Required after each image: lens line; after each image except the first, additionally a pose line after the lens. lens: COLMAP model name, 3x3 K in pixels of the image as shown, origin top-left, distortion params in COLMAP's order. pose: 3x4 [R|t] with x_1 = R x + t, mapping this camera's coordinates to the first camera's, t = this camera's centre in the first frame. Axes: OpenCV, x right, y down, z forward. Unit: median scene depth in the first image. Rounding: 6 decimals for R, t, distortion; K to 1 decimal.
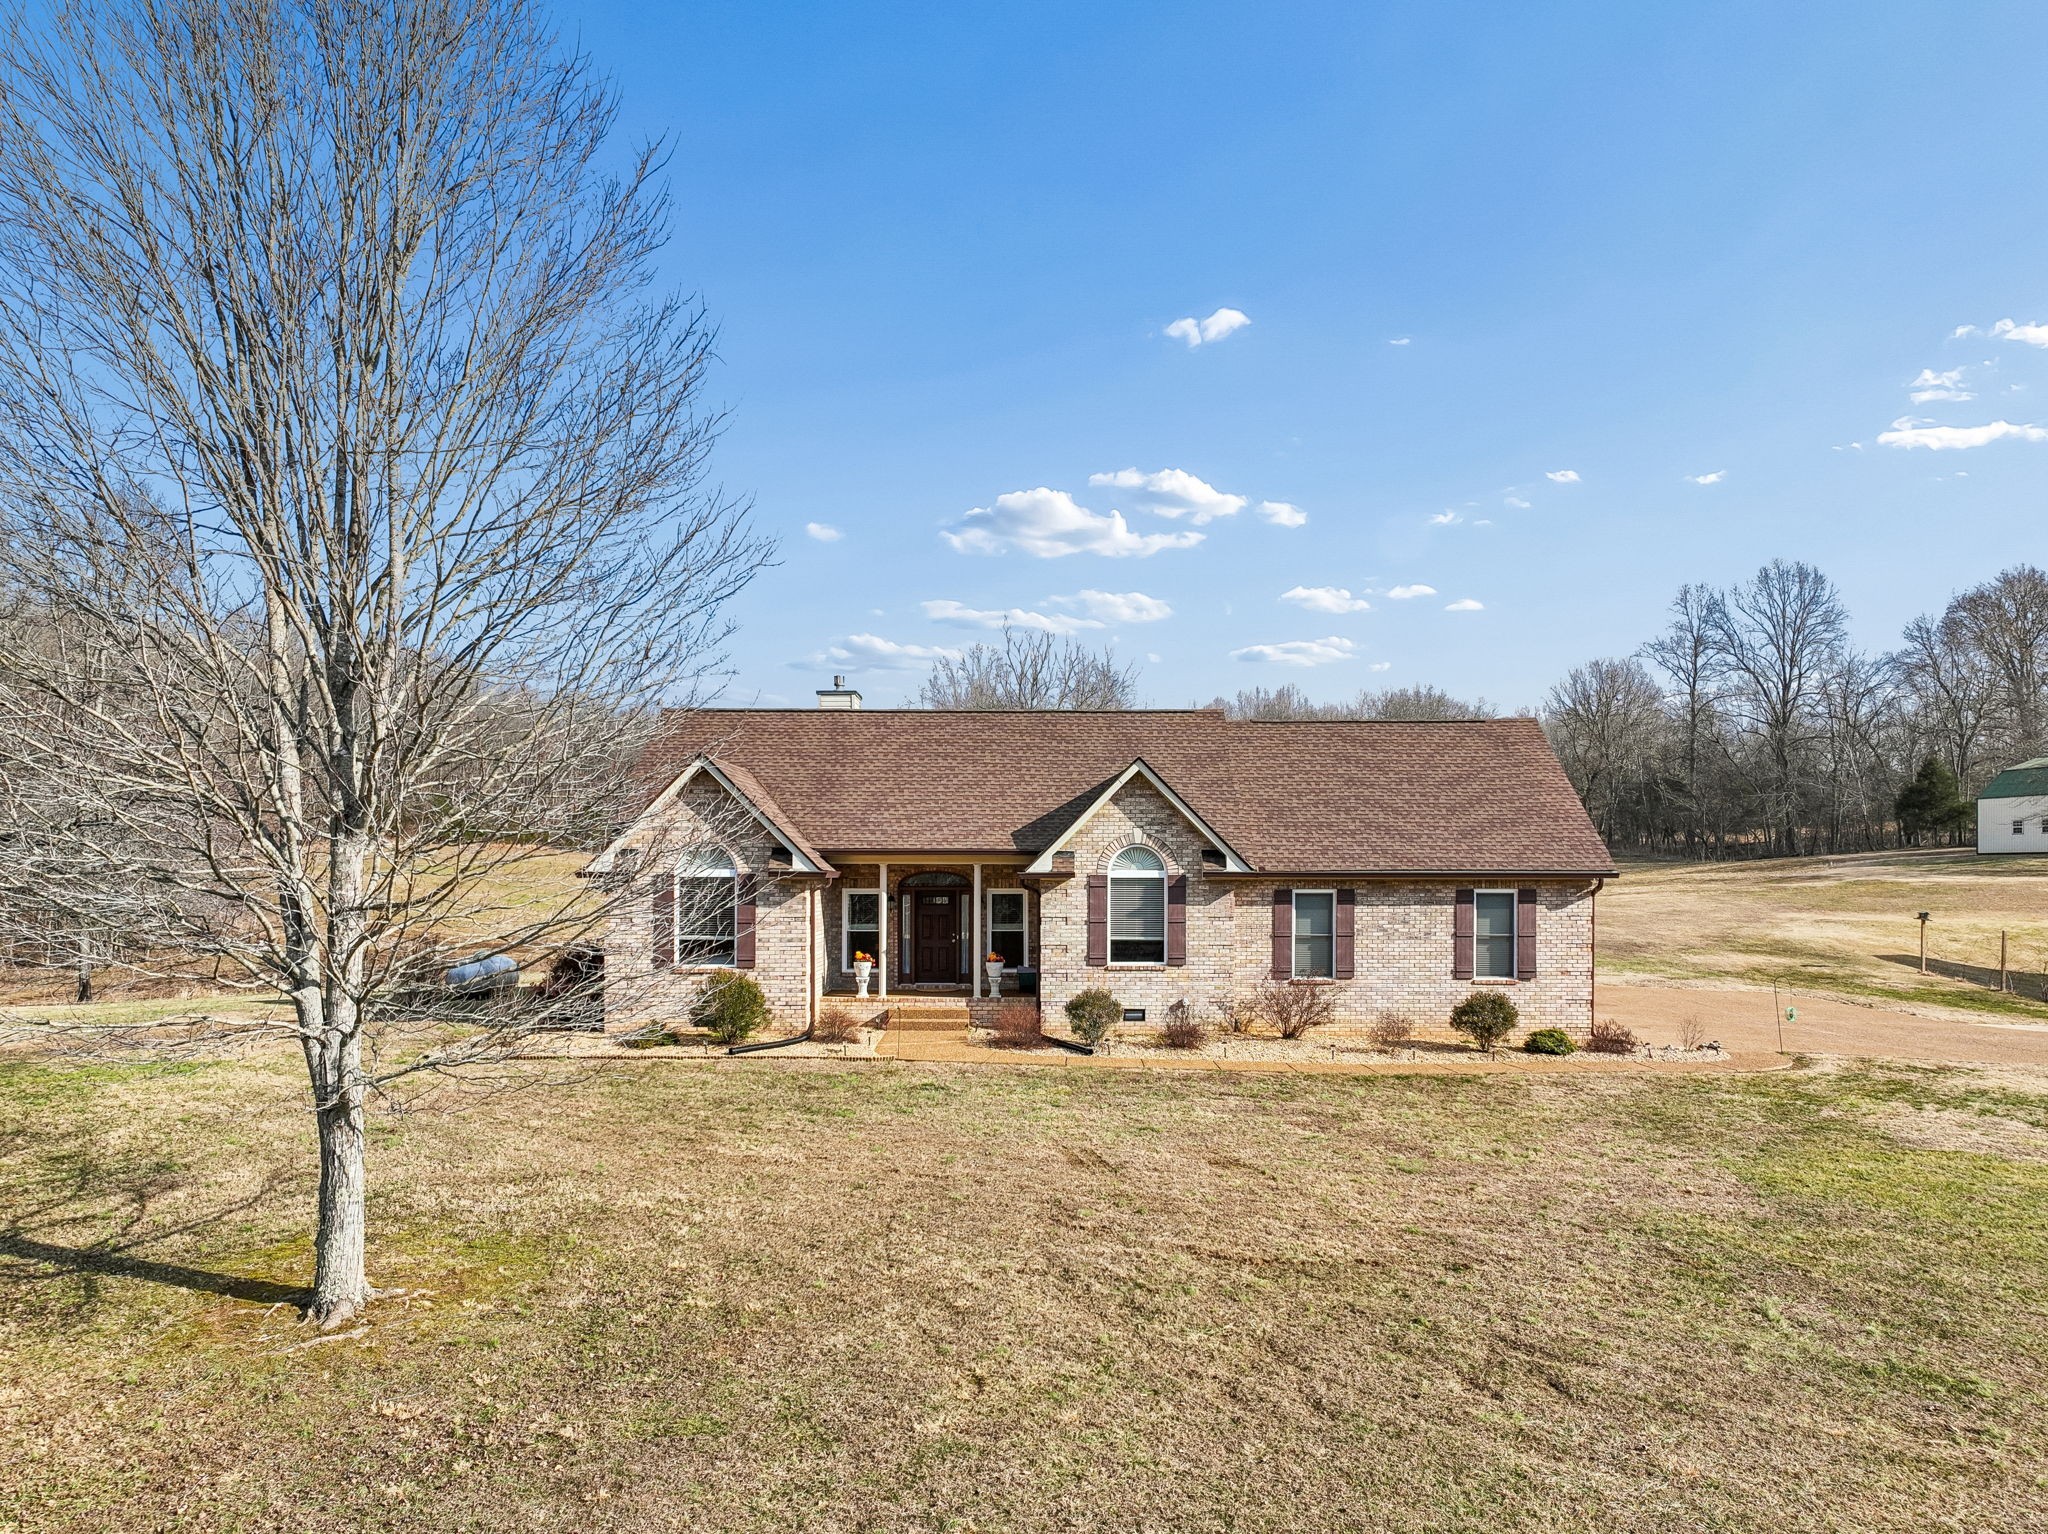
lens RADIAL K [[1479.2, 0, 1026.9], [0, 1479.2, 802.7], [0, 0, 1]] dist [-0.002318, 0.003187]
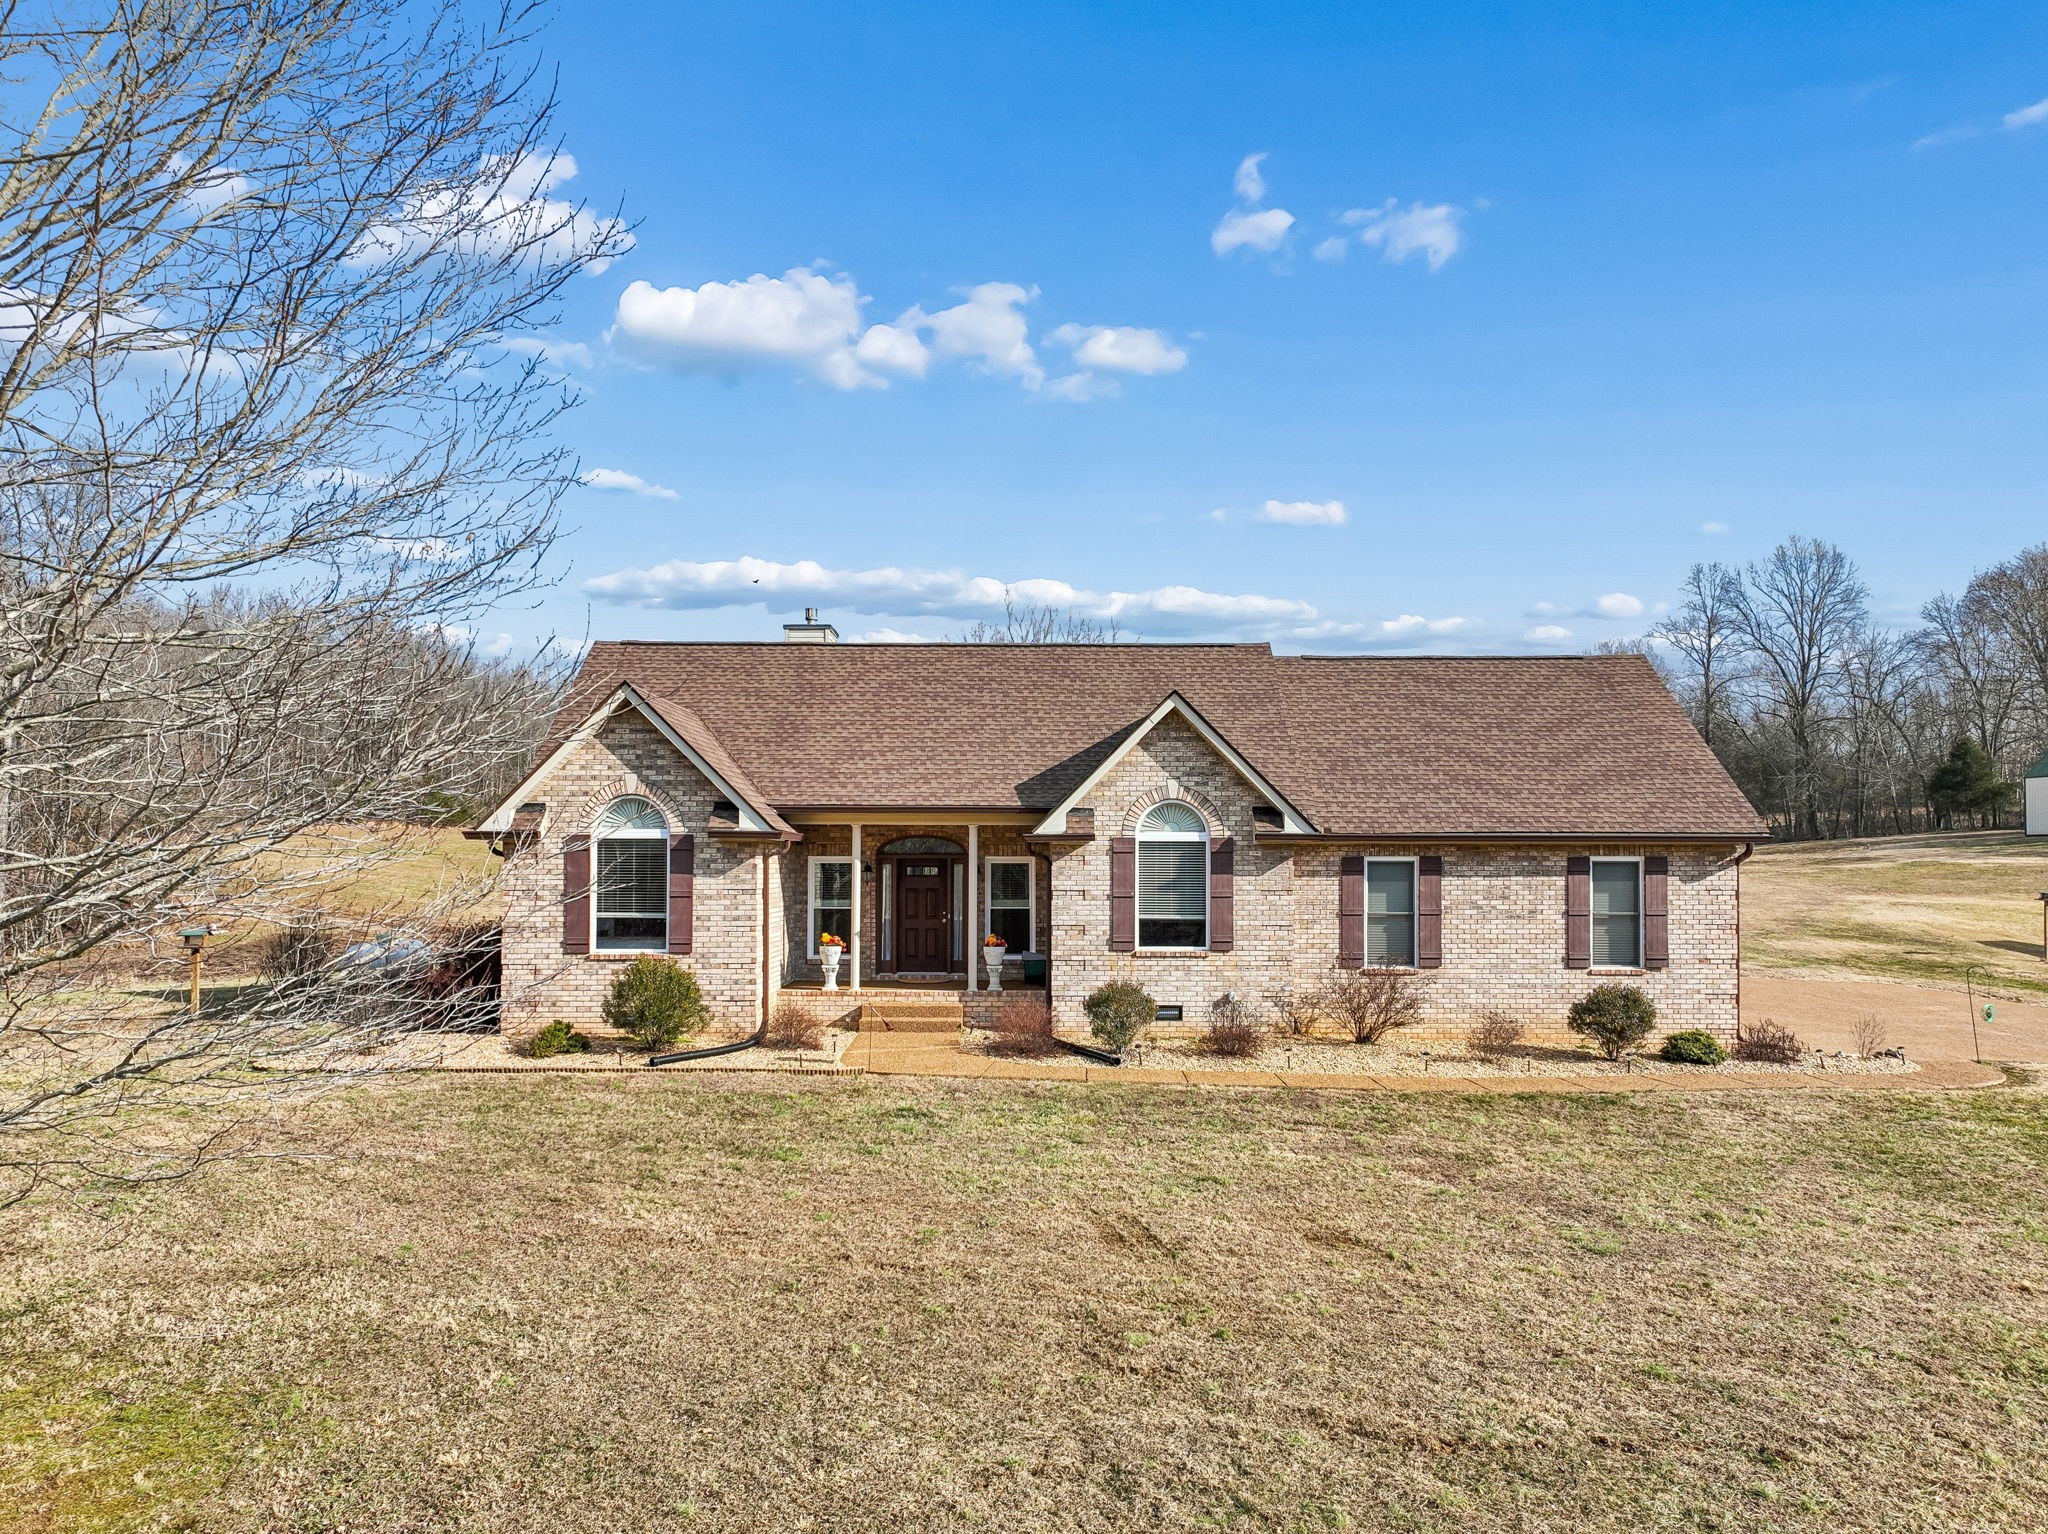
lens RADIAL K [[1456.7, 0, 1024.0], [0, 1456.7, 767.0], [0, 0, 1]] dist [-0.010132, 0.024271]
pose [[0.999998, 0.000969, -0.001590, -0.004591], [-0.000995, 0.999861, -0.016667, 0.023688], [0.001574, 0.016669, 0.999860, 0.210245]]
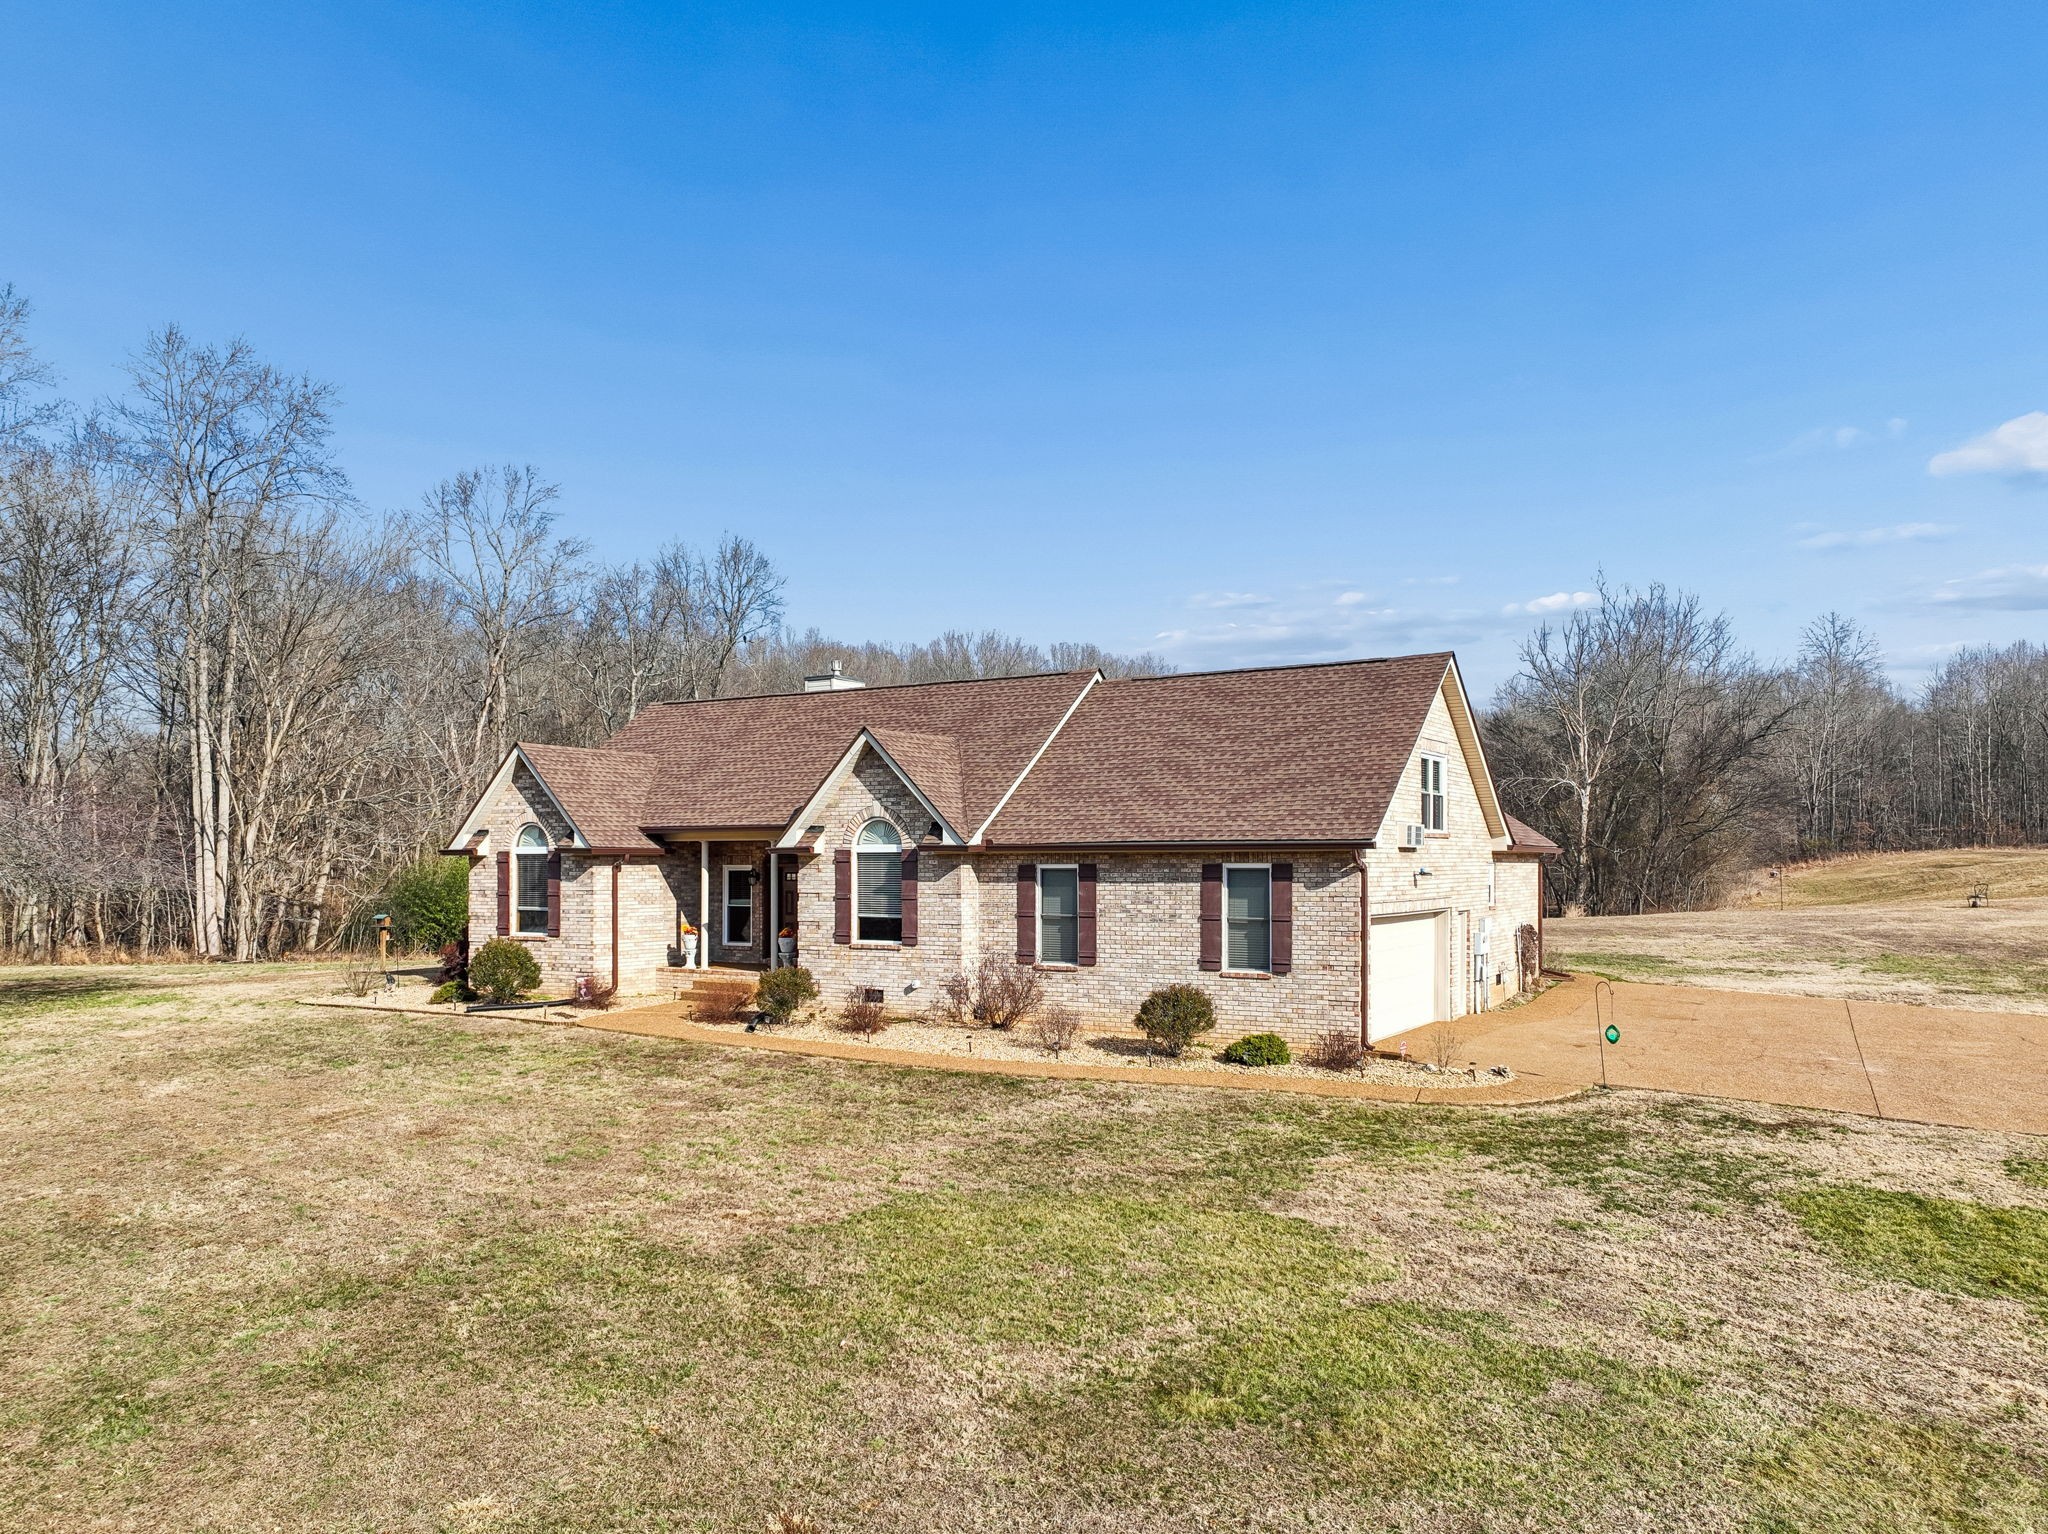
lens RADIAL K [[1456.7, 0, 1024.0], [0, 1456.7, 767.0], [0, 0, 1]] dist [-0.010132, 0.024271]
pose [[0.861255, -0.036810, -0.506839, 0.637794], [0.026626, 0.999272, -0.027328, 0.023720], [0.507475, 0.010041, 0.861608, 0.234437]]
